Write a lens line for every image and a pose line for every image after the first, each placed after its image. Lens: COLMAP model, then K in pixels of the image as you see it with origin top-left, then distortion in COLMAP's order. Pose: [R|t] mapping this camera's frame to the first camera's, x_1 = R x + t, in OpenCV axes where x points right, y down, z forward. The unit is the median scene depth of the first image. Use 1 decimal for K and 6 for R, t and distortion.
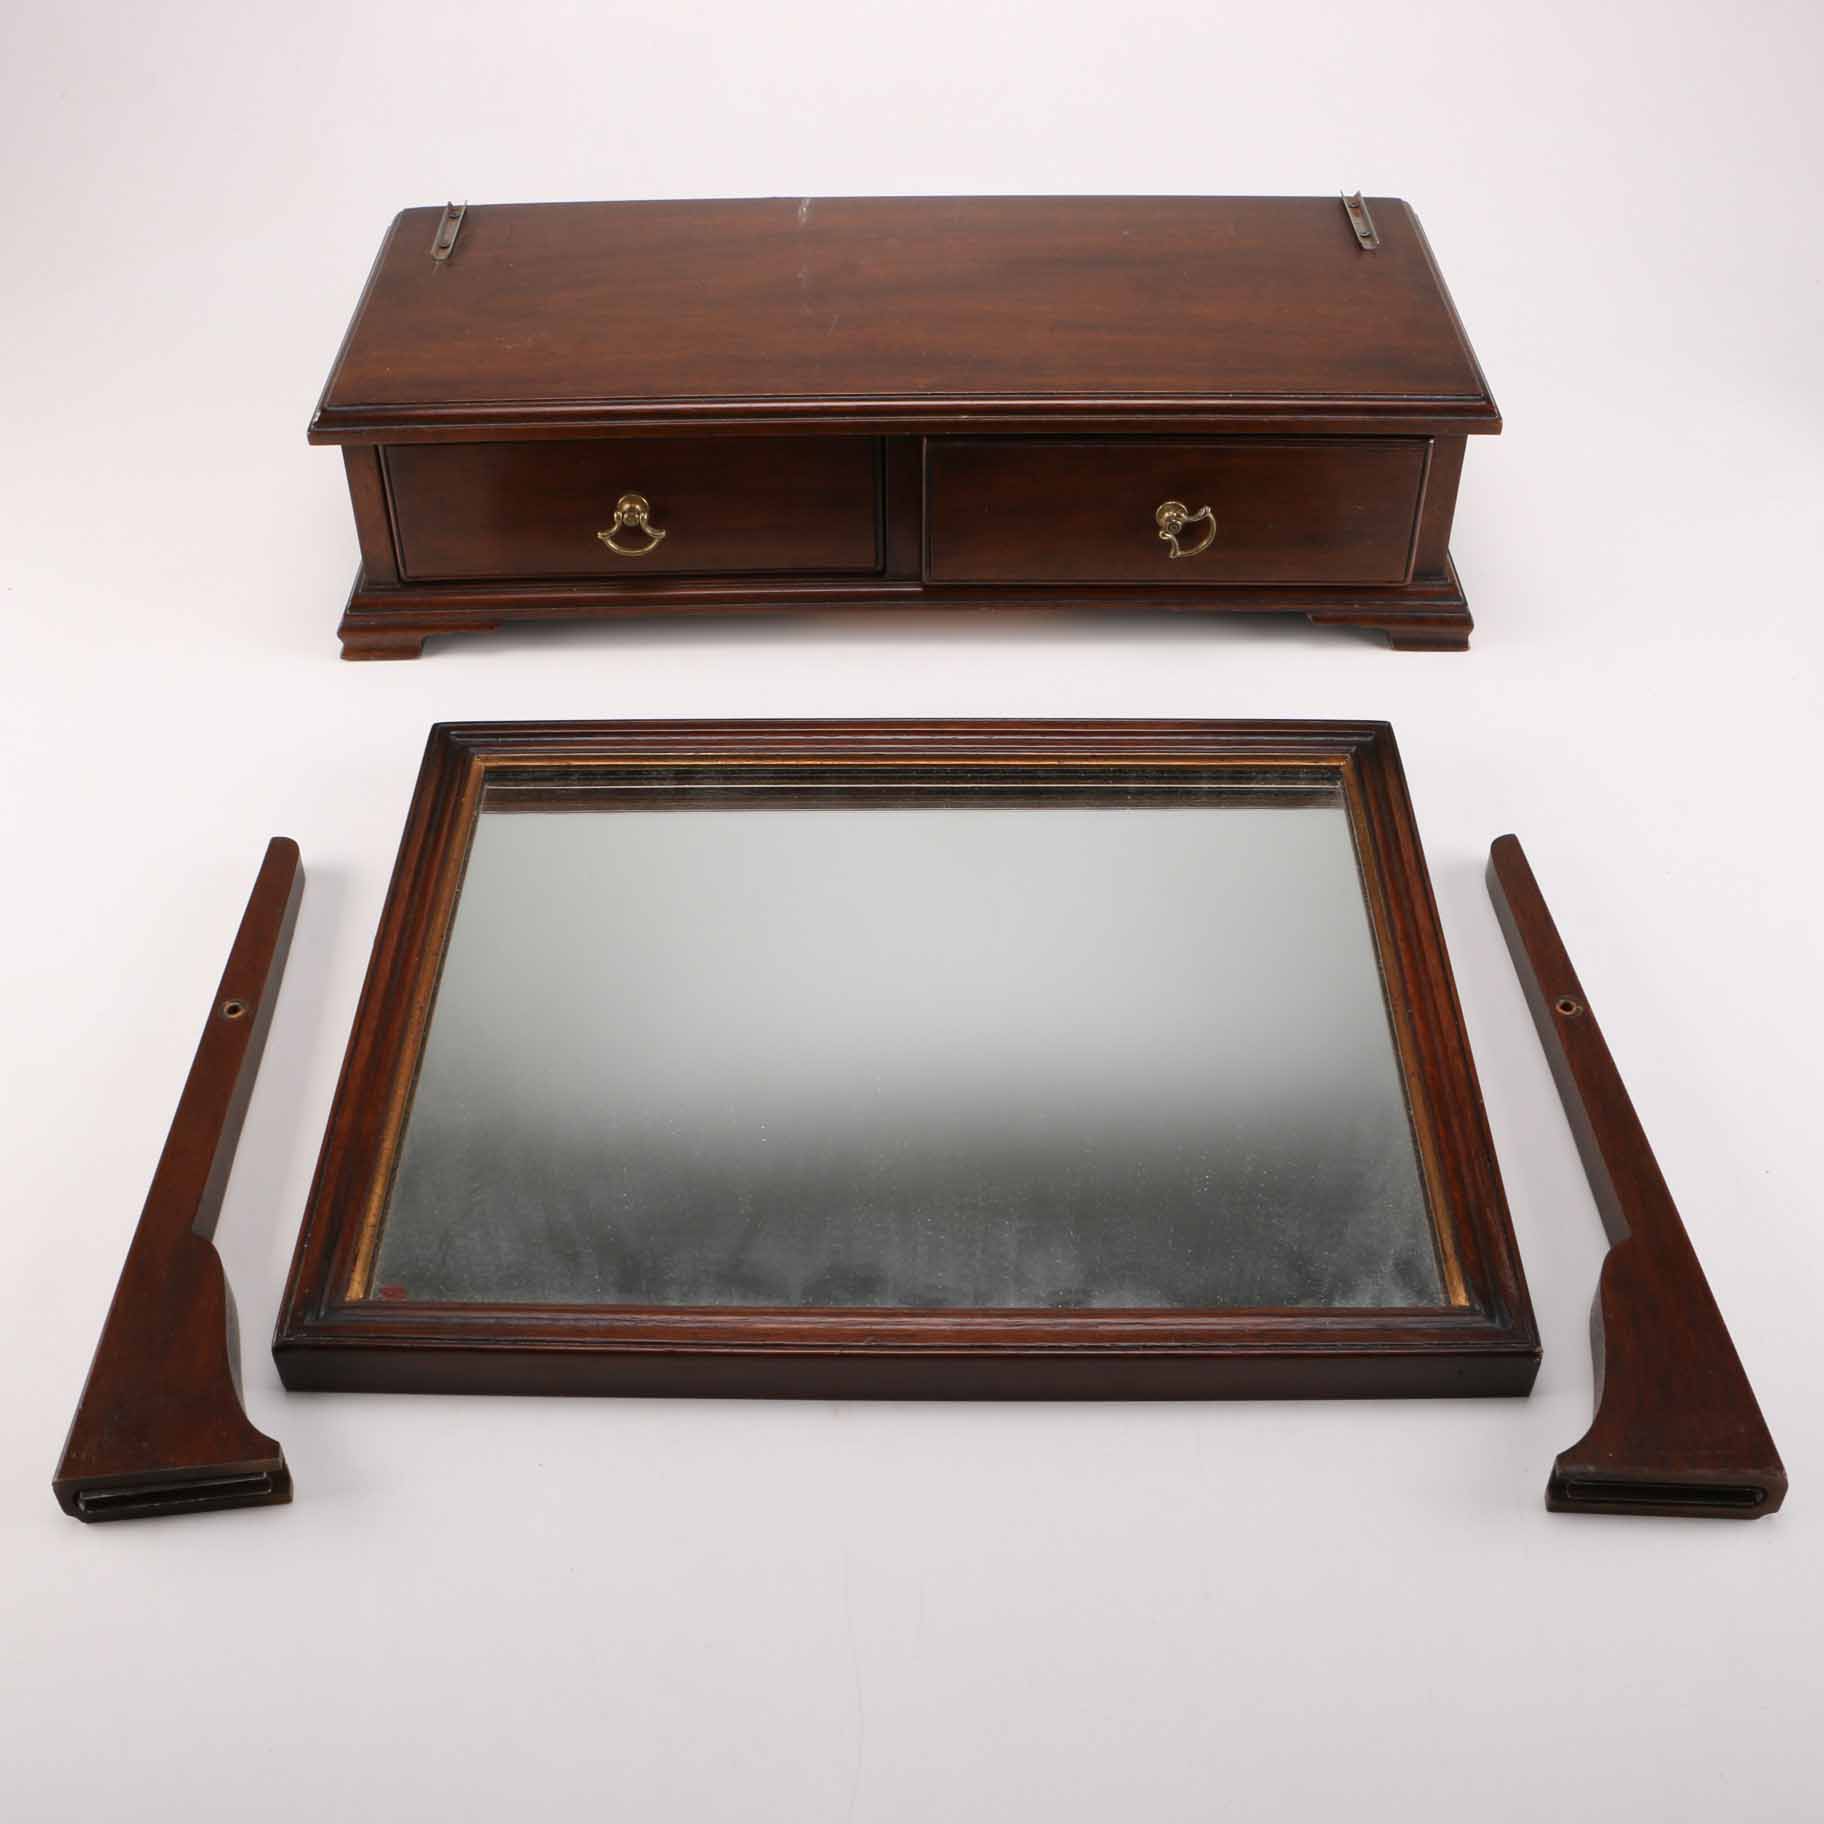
lens RADIAL K [[1963.6, 0, 919.9], [0, 1963.6, 900.7], [0, 0, 1]] dist [0.006100, 0.000000]
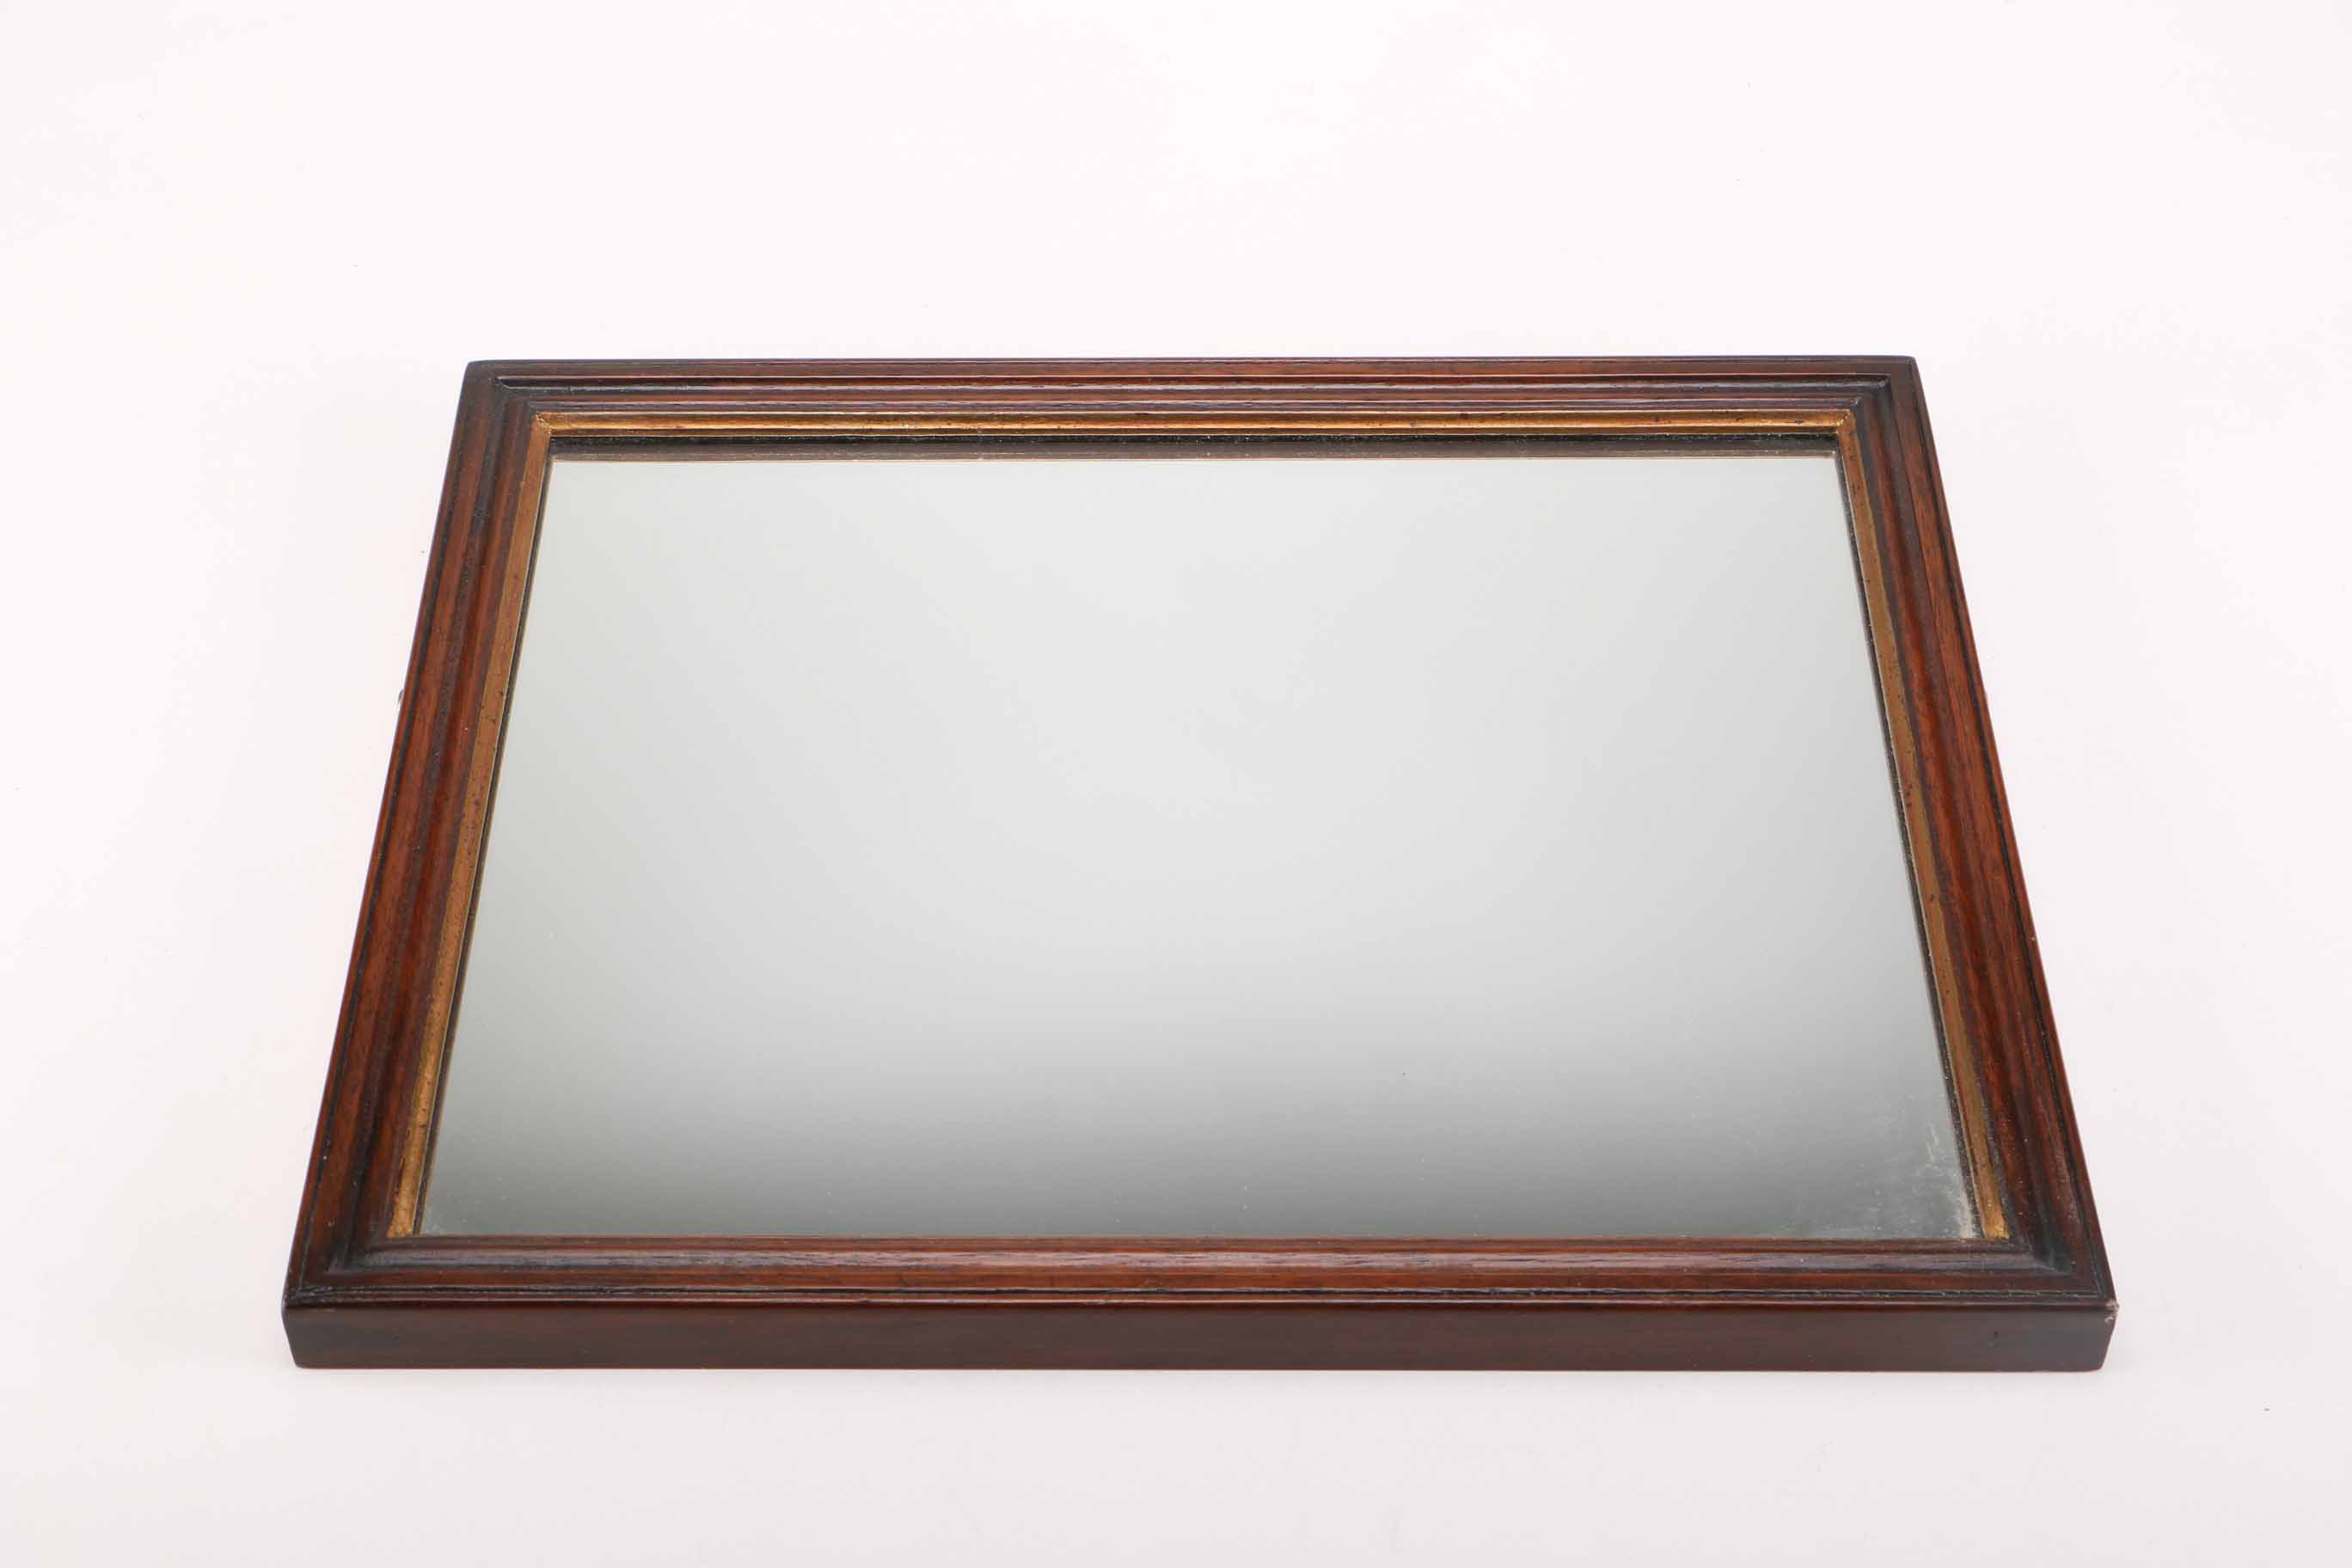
lens RADIAL K [[3750.6, 0, 1166.8], [0, 3750.6, 794.2], [0, 0, 1]] dist [0.338146, 0.000000]
pose [[0.998339, 0.004064, 0.057476, -0.089841], [-0.009791, 0.994968, 0.099709, -0.077008], [-0.056782, -0.100106, 0.993355, -0.290511]]
